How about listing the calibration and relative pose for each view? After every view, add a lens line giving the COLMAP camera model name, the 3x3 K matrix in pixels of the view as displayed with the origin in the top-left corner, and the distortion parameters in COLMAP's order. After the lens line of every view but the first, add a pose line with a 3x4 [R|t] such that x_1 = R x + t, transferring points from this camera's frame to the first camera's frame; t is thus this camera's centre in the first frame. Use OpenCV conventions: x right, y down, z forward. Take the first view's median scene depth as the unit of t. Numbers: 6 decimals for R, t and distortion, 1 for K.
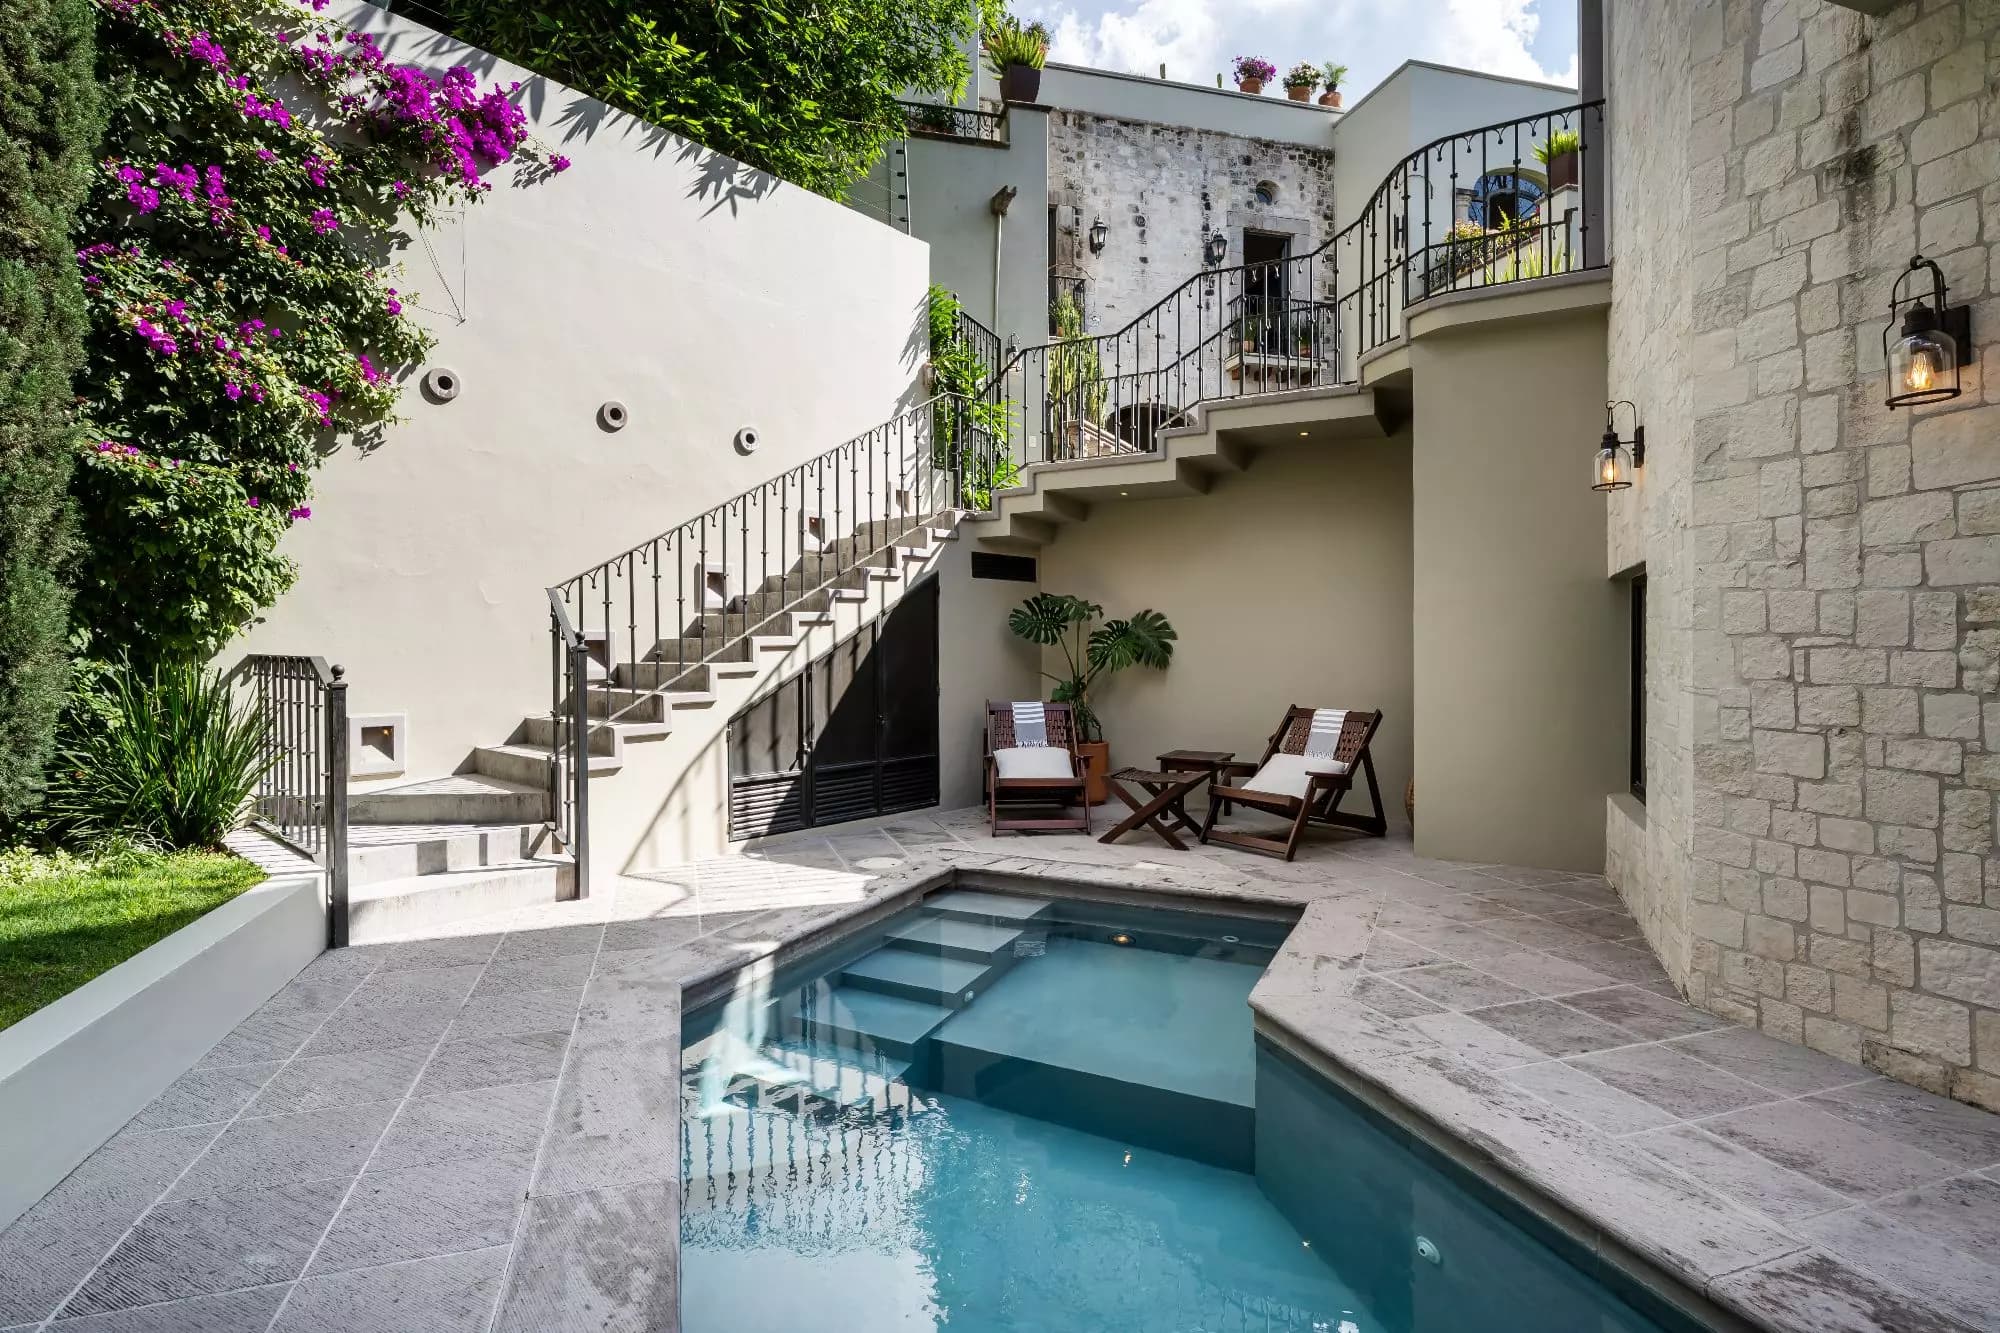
lens RADIAL K [[997.4, 0, 996.5], [0, 997.4, 662.3], [0, 0, 1]] dist [-0.011391, -0.000750]
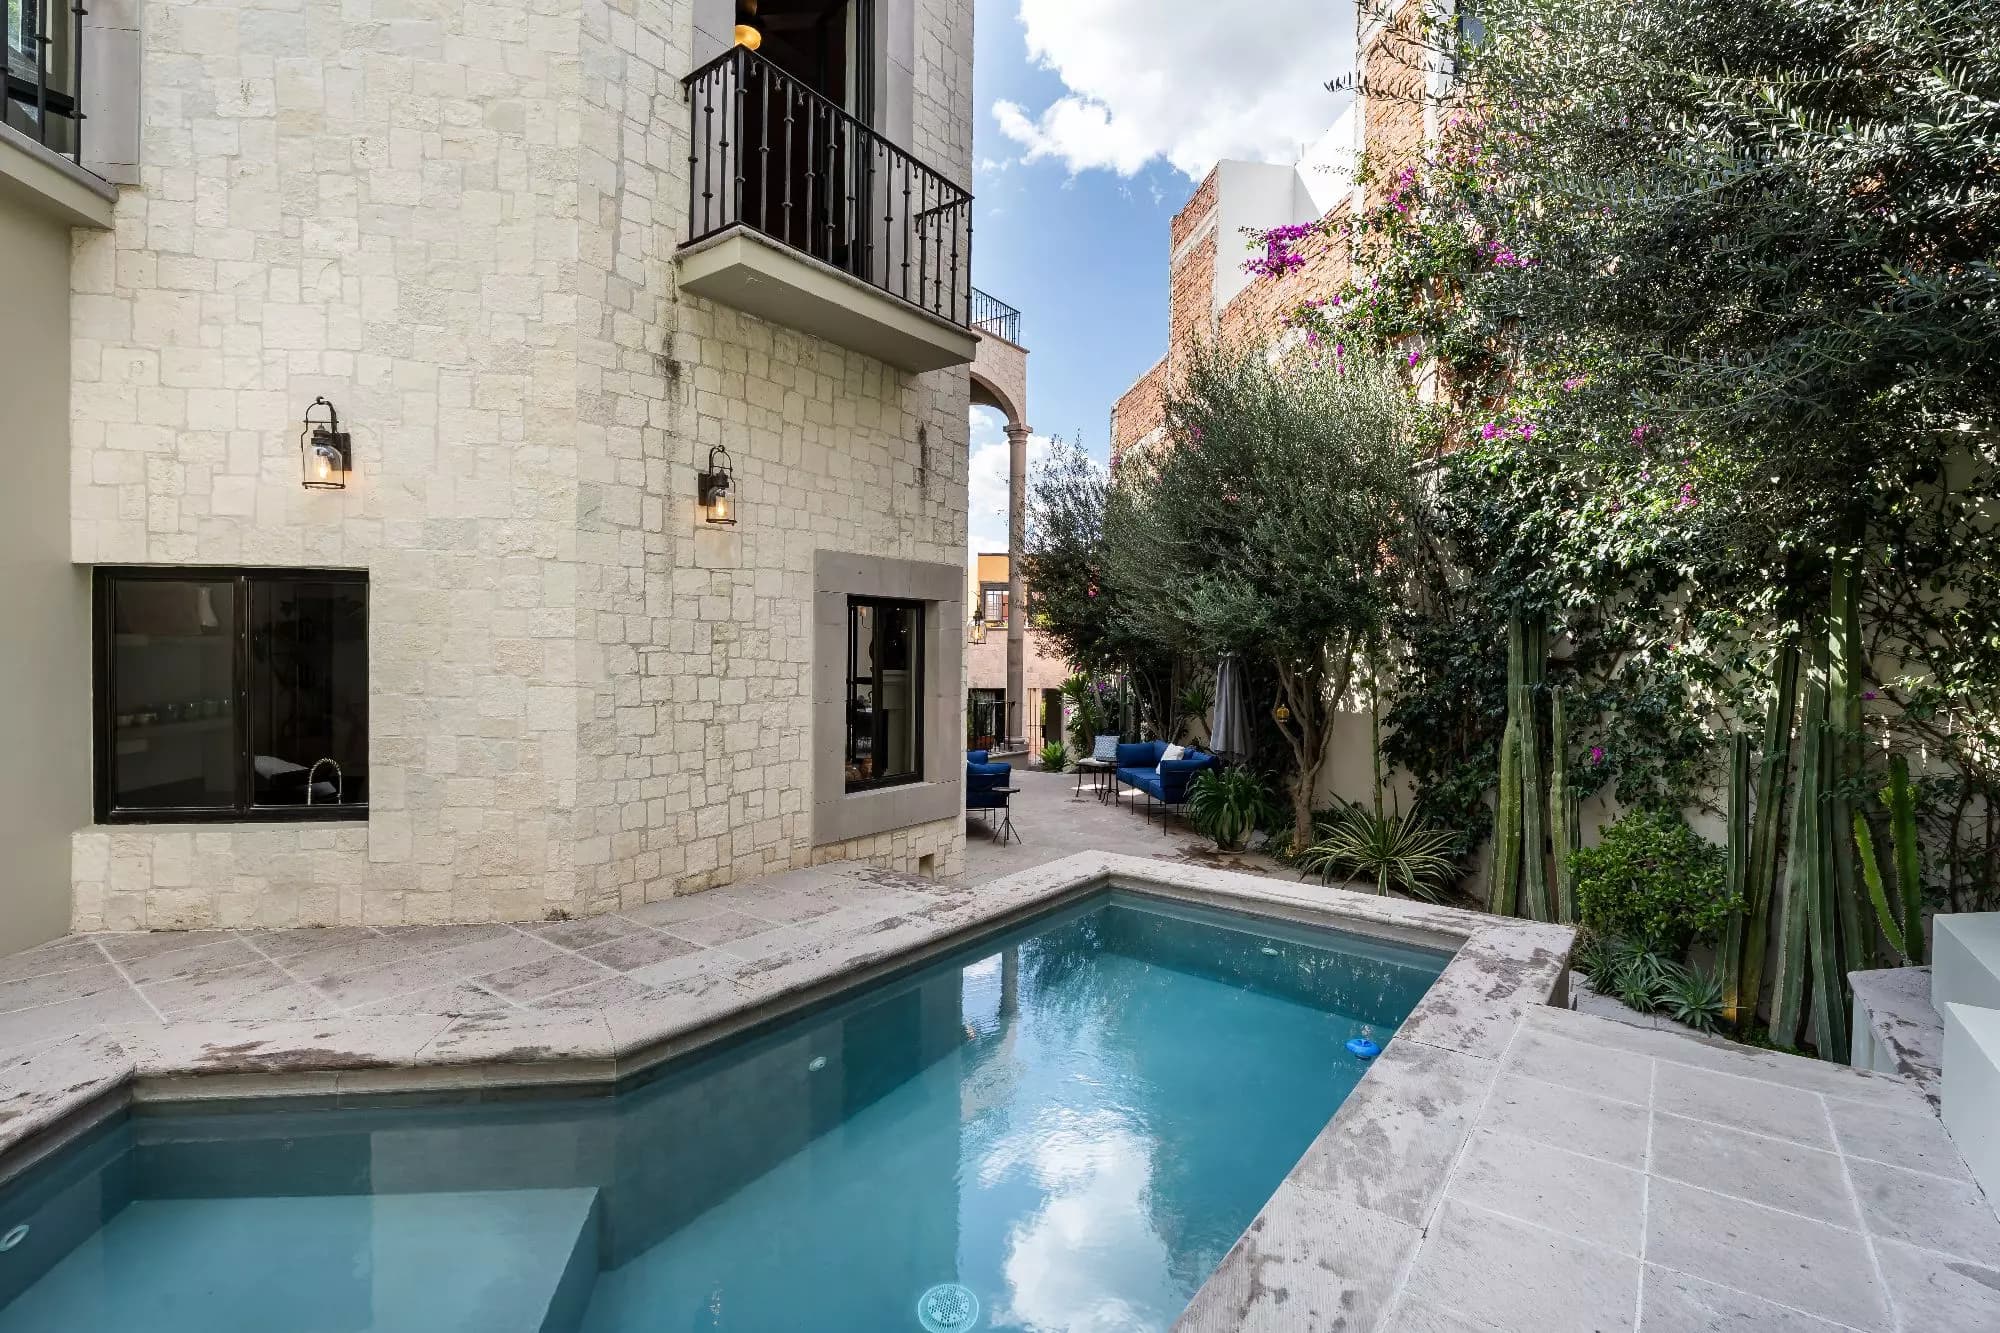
lens RADIAL K [[937.3, 0, 1000.0], [0, 937.3, 666.5], [0, 0, 1]] dist [0.002682, 0.000427]
pose [[-0.586736, -0.019840, 0.809535, -0.400636], [0.003131, 0.999637, 0.026769, -0.017163], [-0.809772, 0.018241, -0.586461, 0.777201]]
